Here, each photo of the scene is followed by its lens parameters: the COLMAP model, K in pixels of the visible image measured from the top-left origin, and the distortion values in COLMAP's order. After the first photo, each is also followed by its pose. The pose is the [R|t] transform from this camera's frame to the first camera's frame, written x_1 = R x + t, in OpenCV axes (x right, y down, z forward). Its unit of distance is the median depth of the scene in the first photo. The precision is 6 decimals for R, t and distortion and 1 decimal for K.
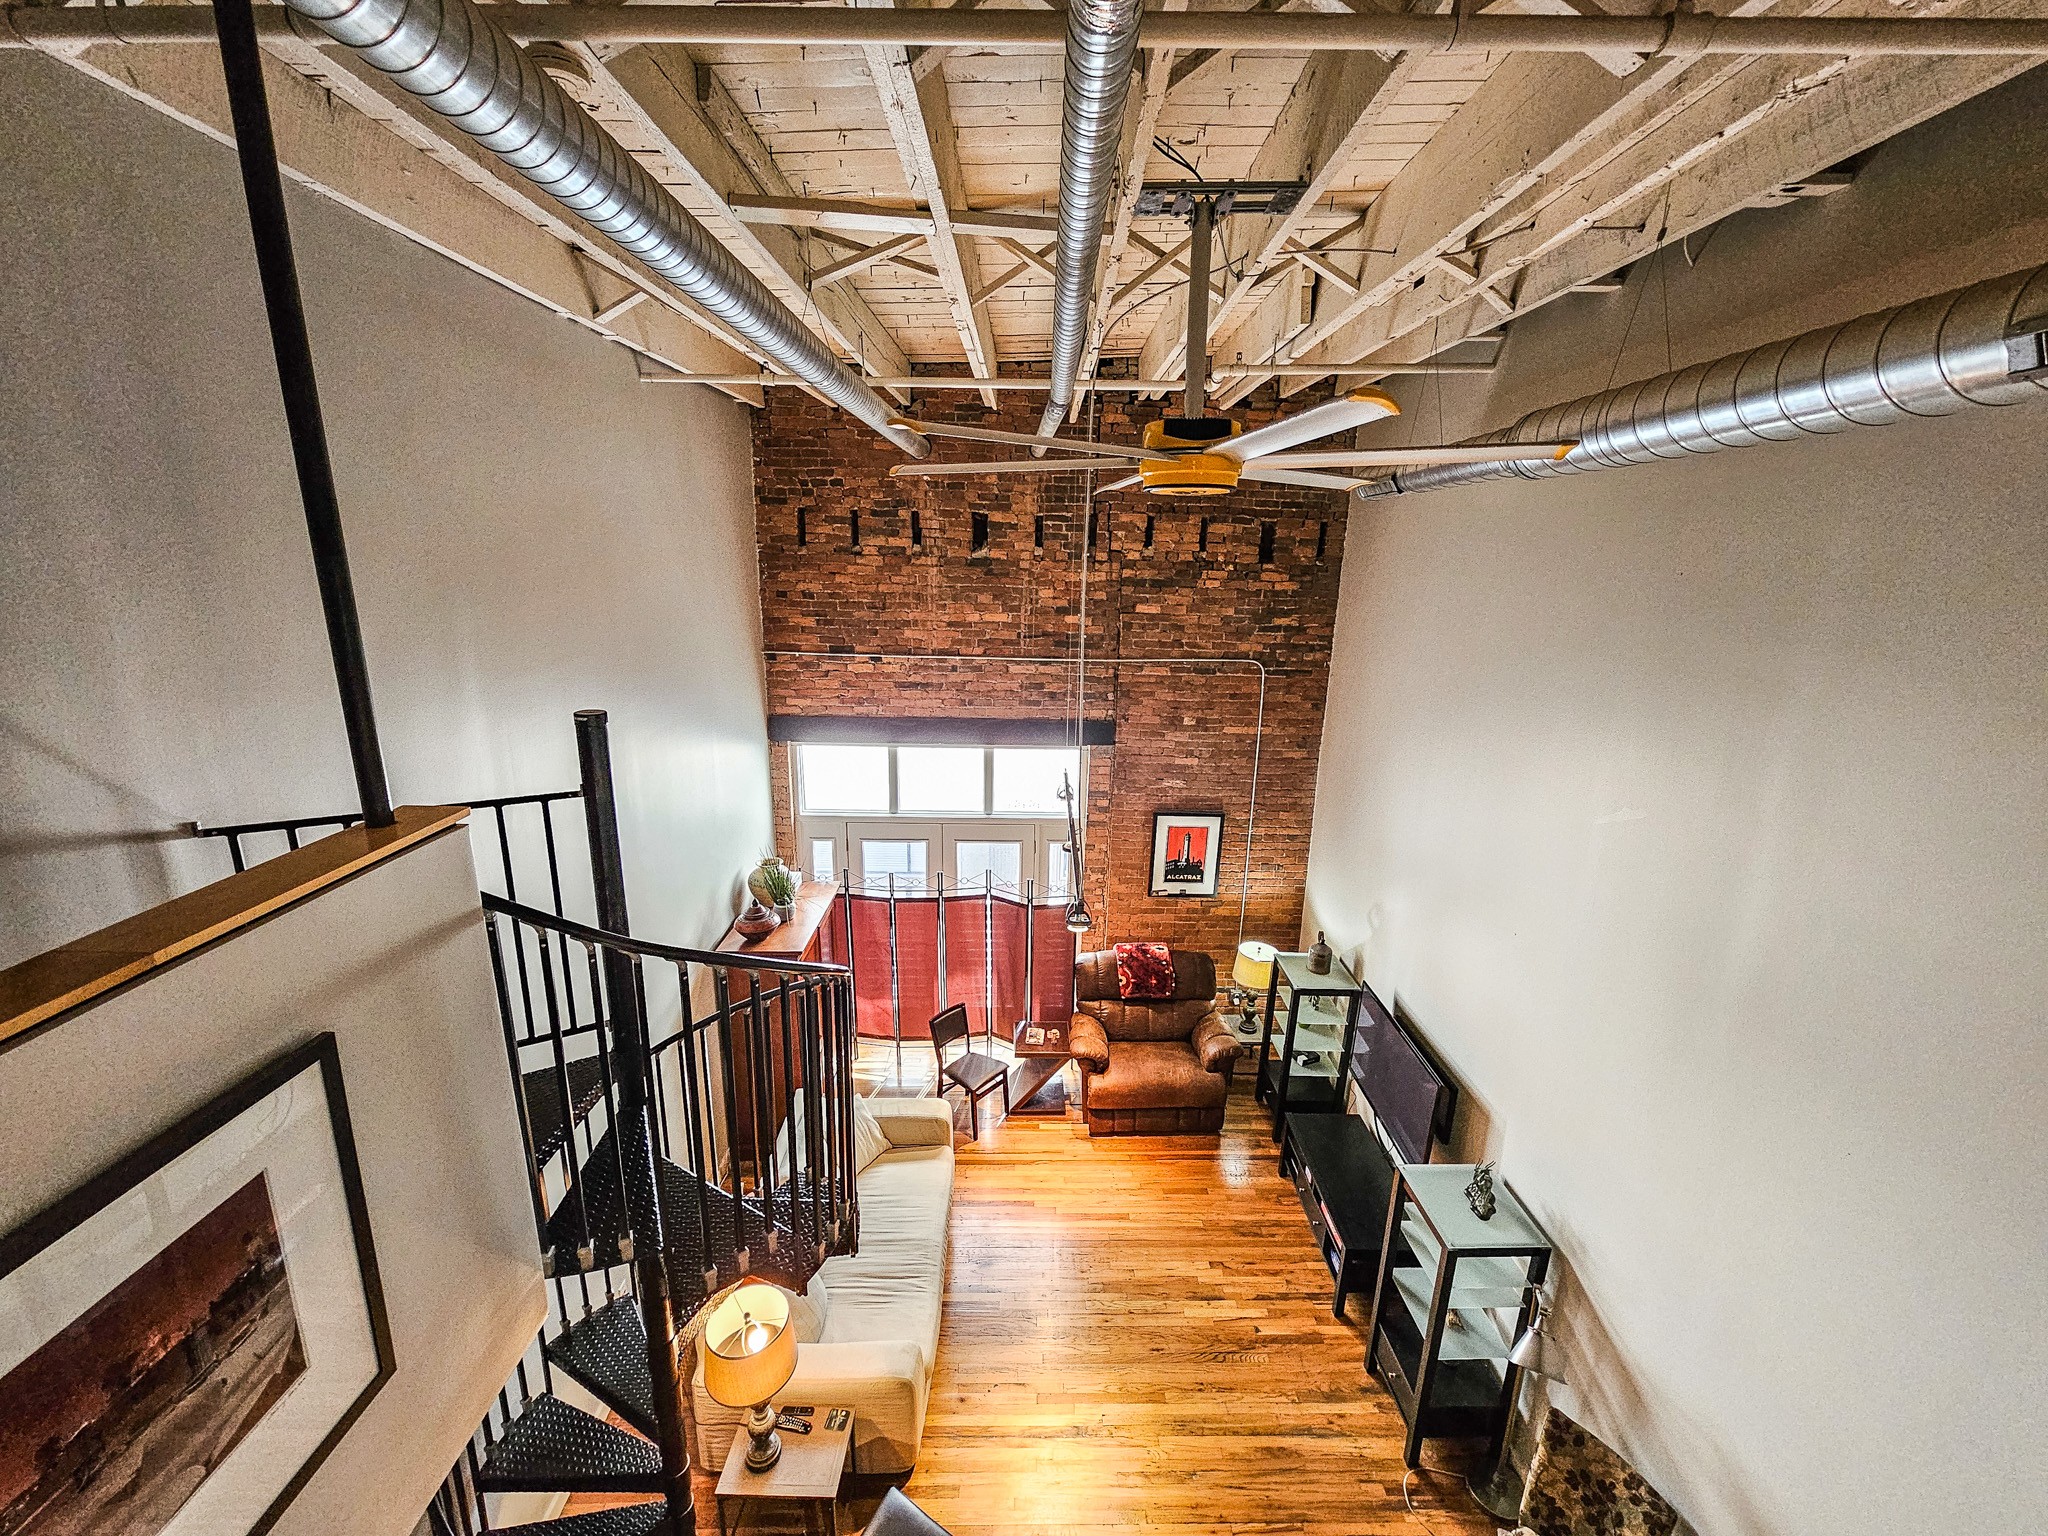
lens RADIAL K [[839.3, 0, 1041.2], [0, 839.3, 779.0], [0, 0, 1]] dist [-0.000556, 0.001070]
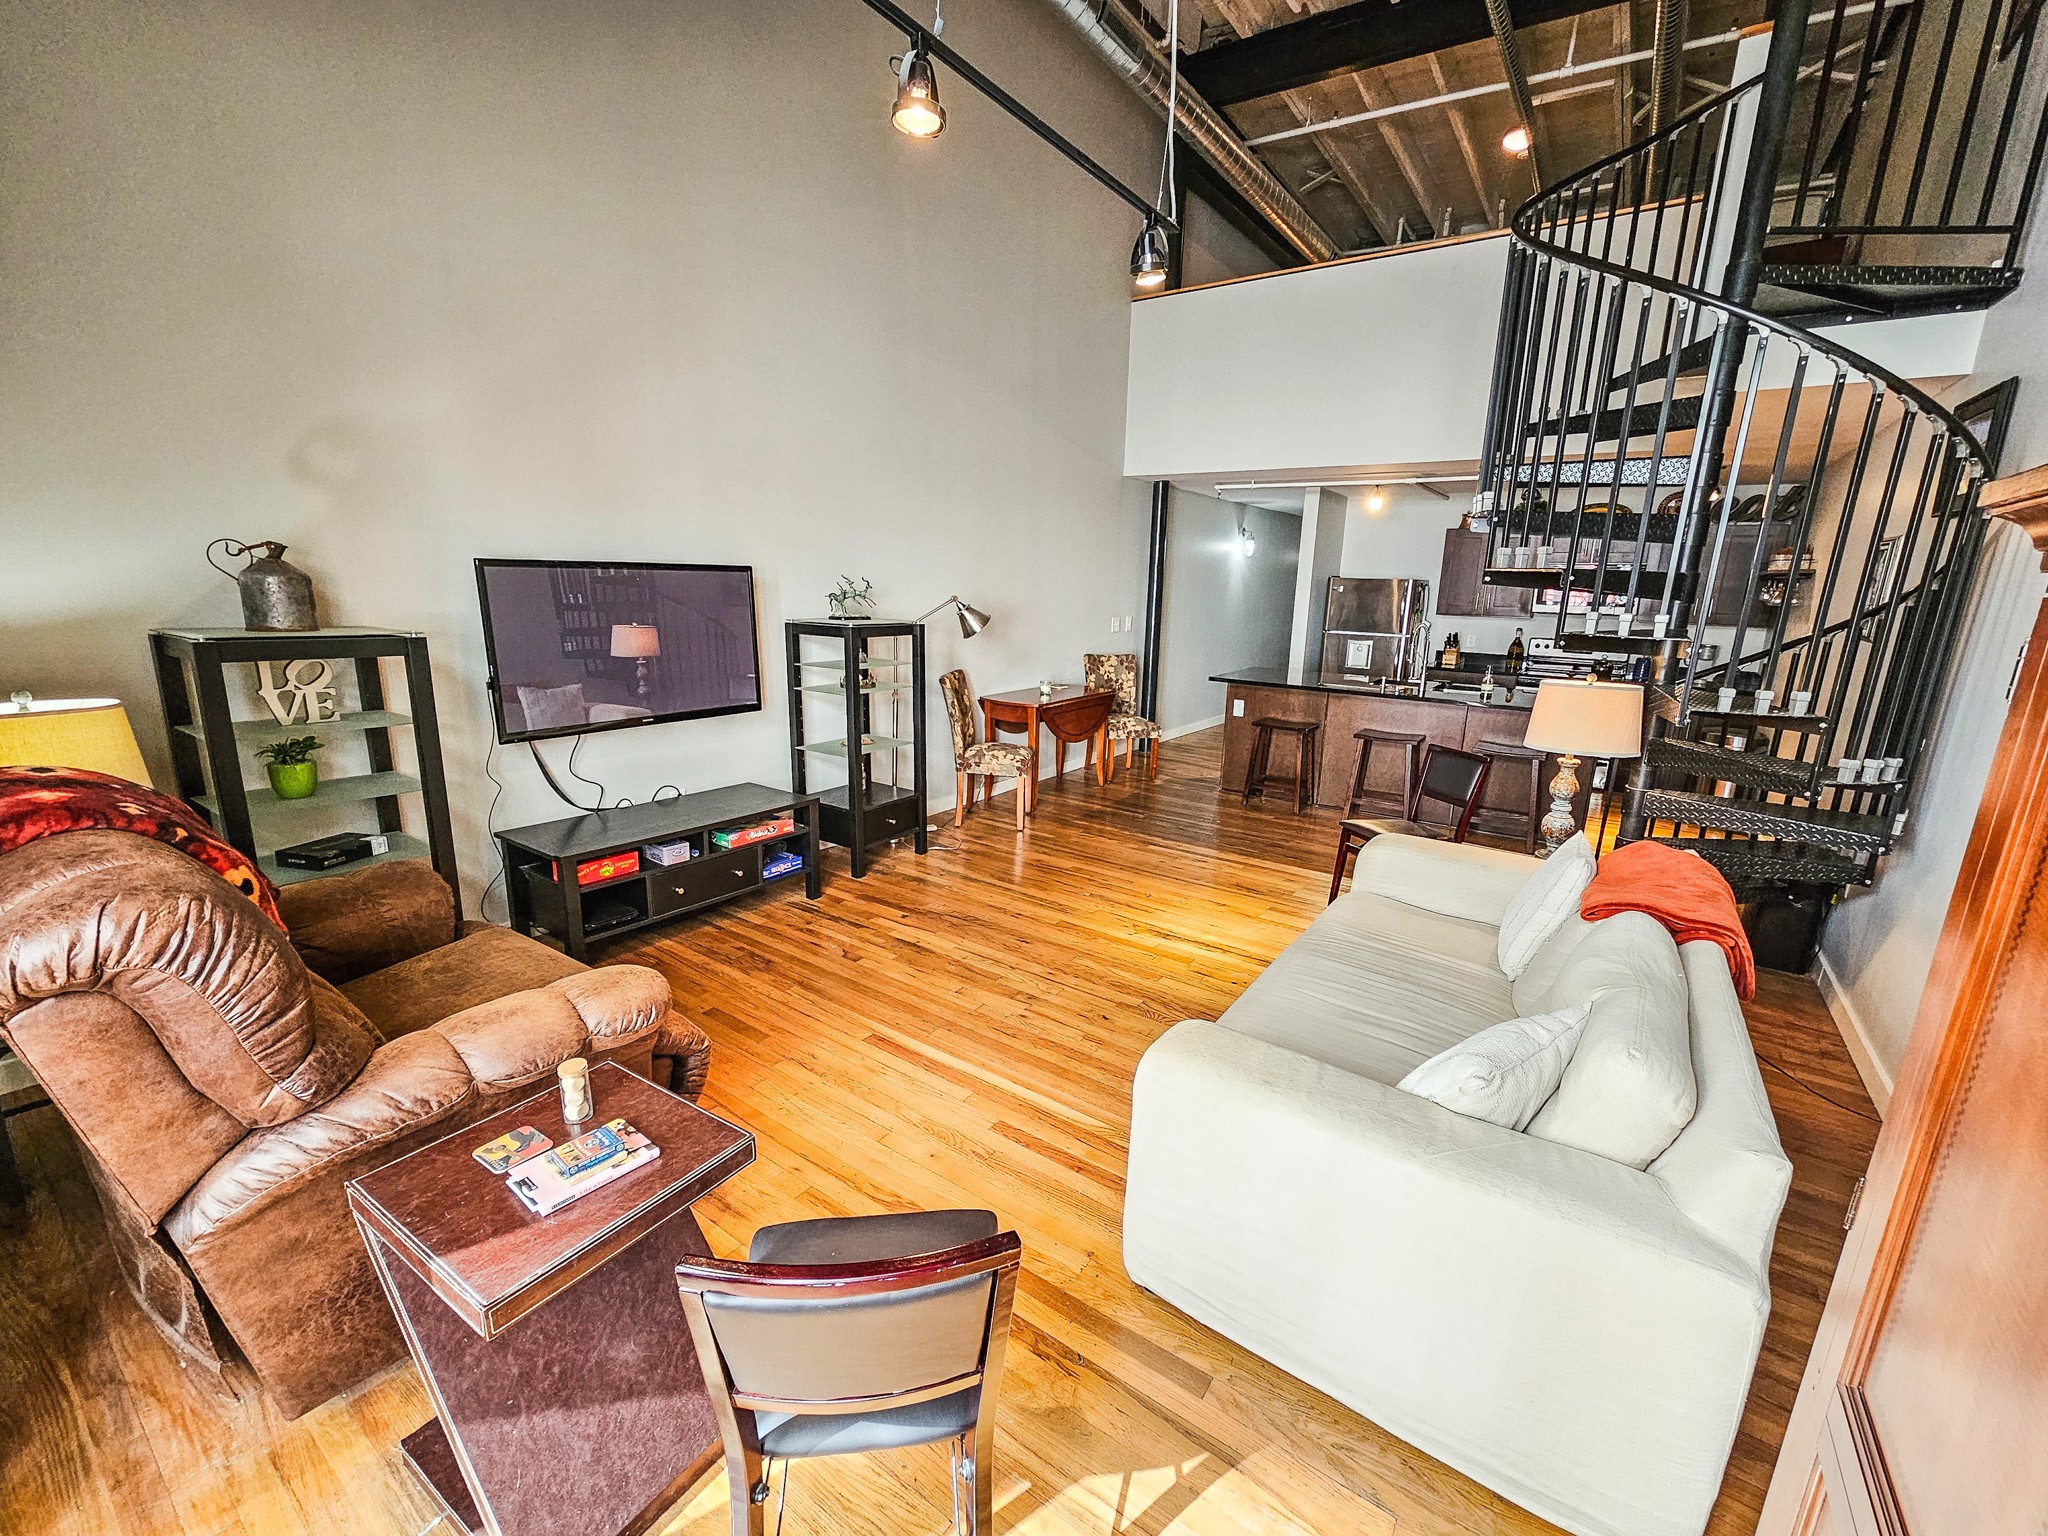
lens RADIAL K [[839.3, 0, 1040.1], [0, 839.3, 772.6], [0, 0, 1]] dist [-0.000556, 0.001070]
pose [[-0.813618, -0.177447, 0.553660, -0.206567], [0.105506, 0.891413, 0.440740, 0.141205], [-0.571747, 0.417009, -0.706547, 1.084136]]
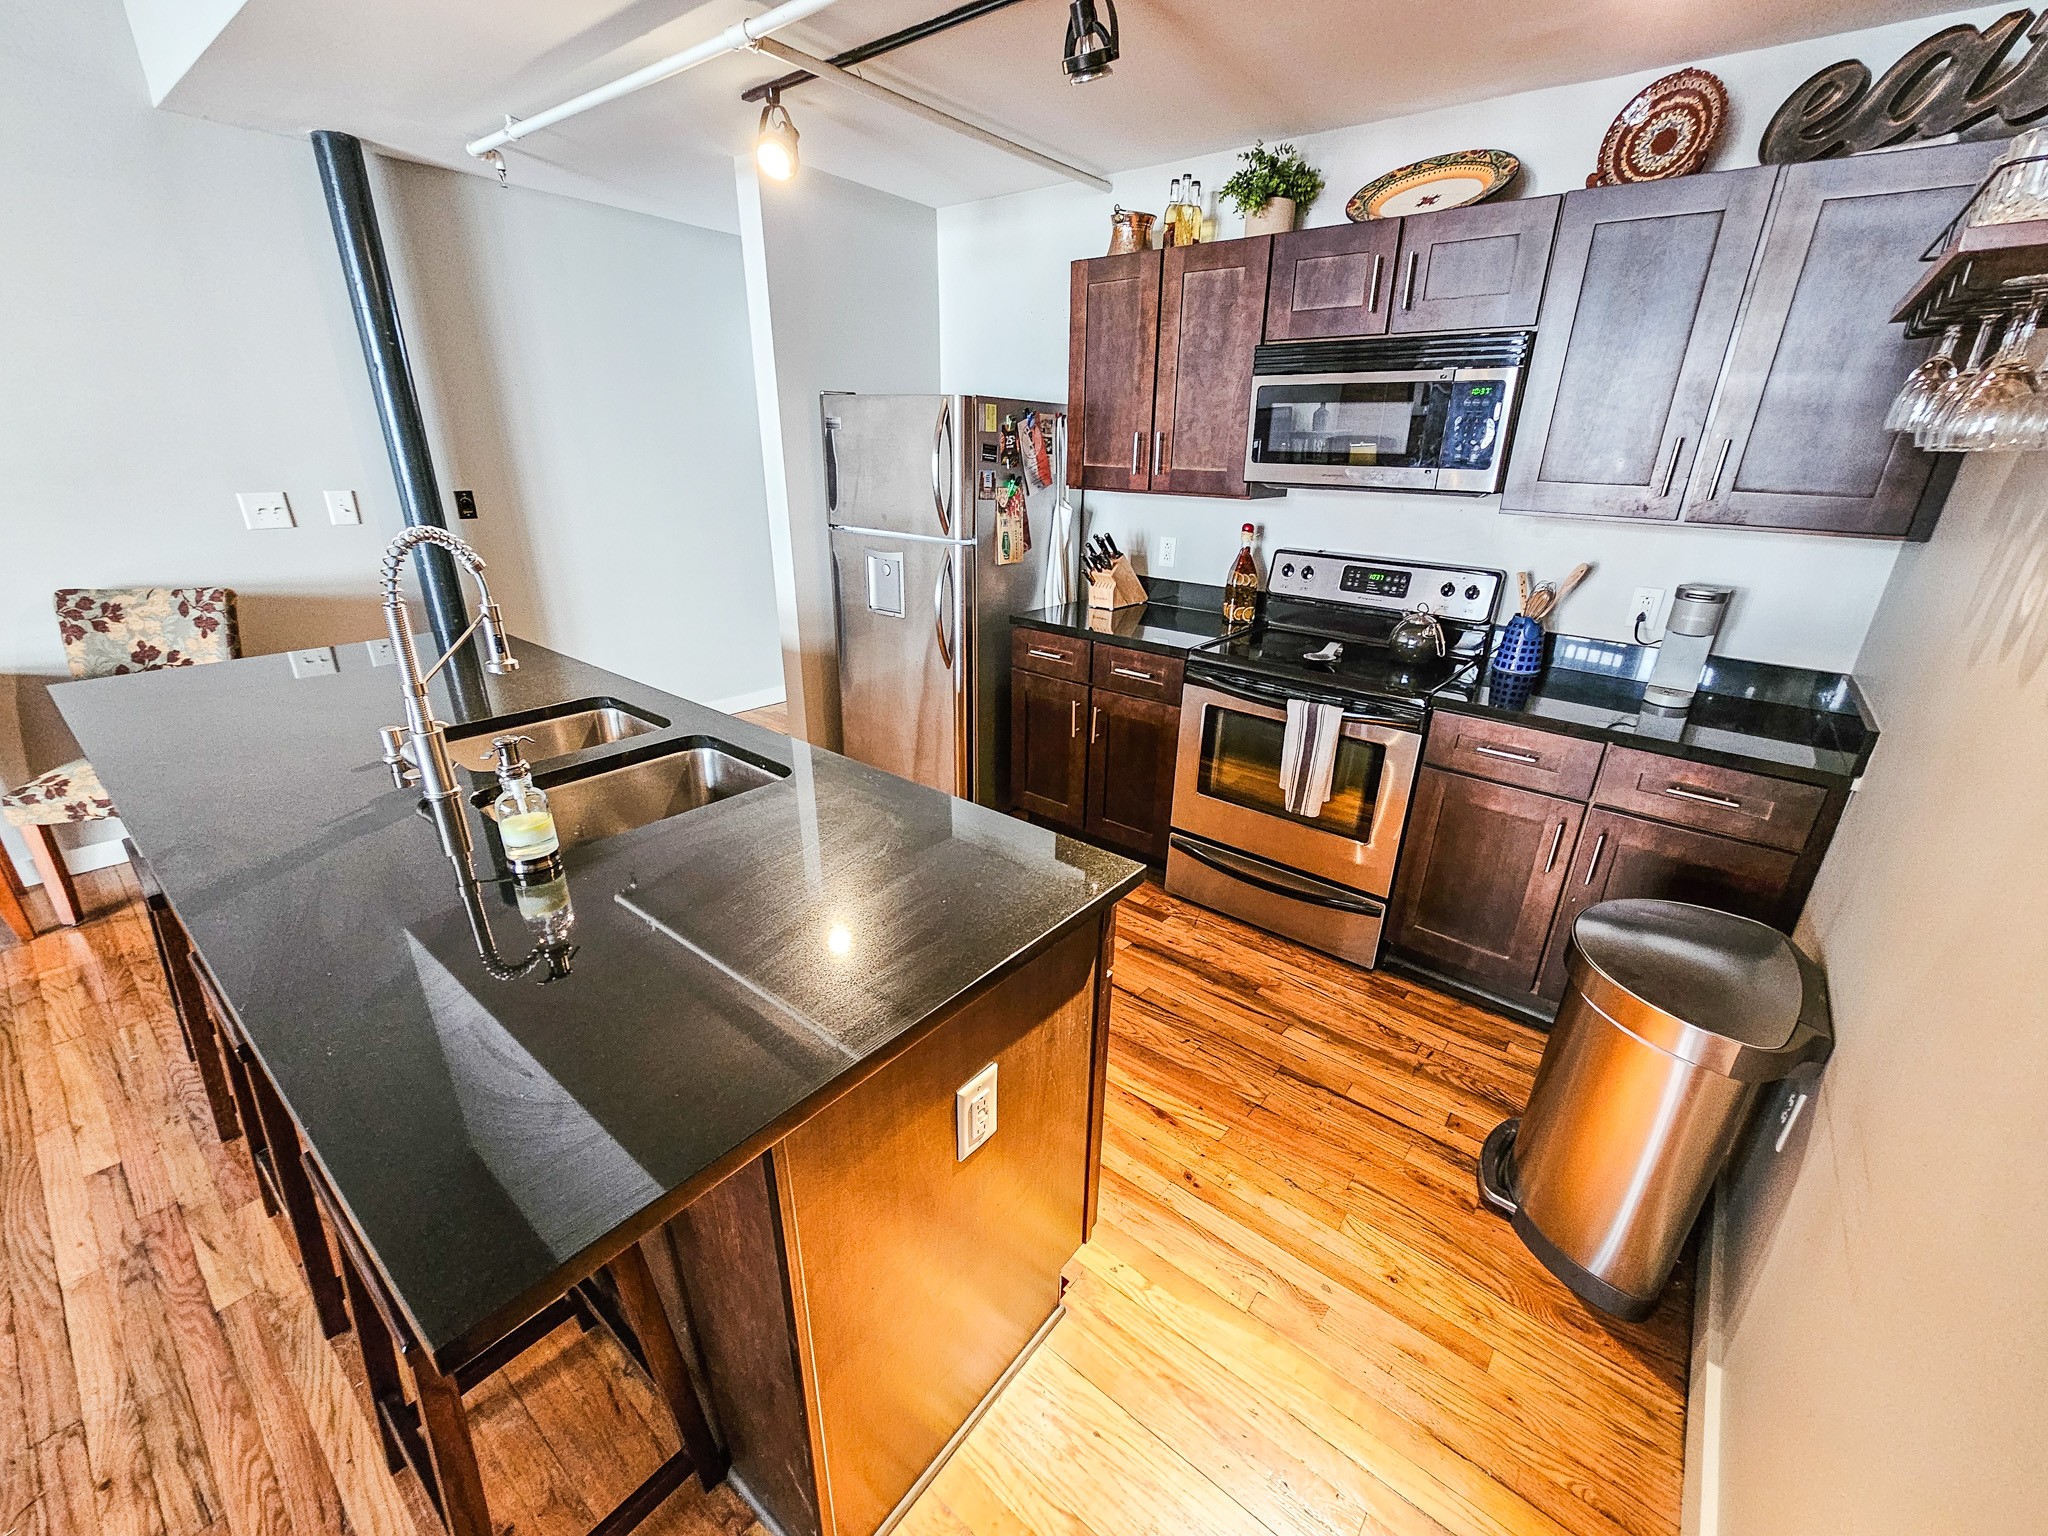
lens RADIAL K [[839.3, 0, 1037.7], [0, 839.3, 764.8], [0, 0, 1]] dist [-0.000556, 0.001070]
pose [[-0.769968, -0.271943, 0.577232, -0.284012], [0.121688, 0.825451, 0.551202, 0.381384], [-0.626372, 0.494650, -0.602478, 0.229623]]
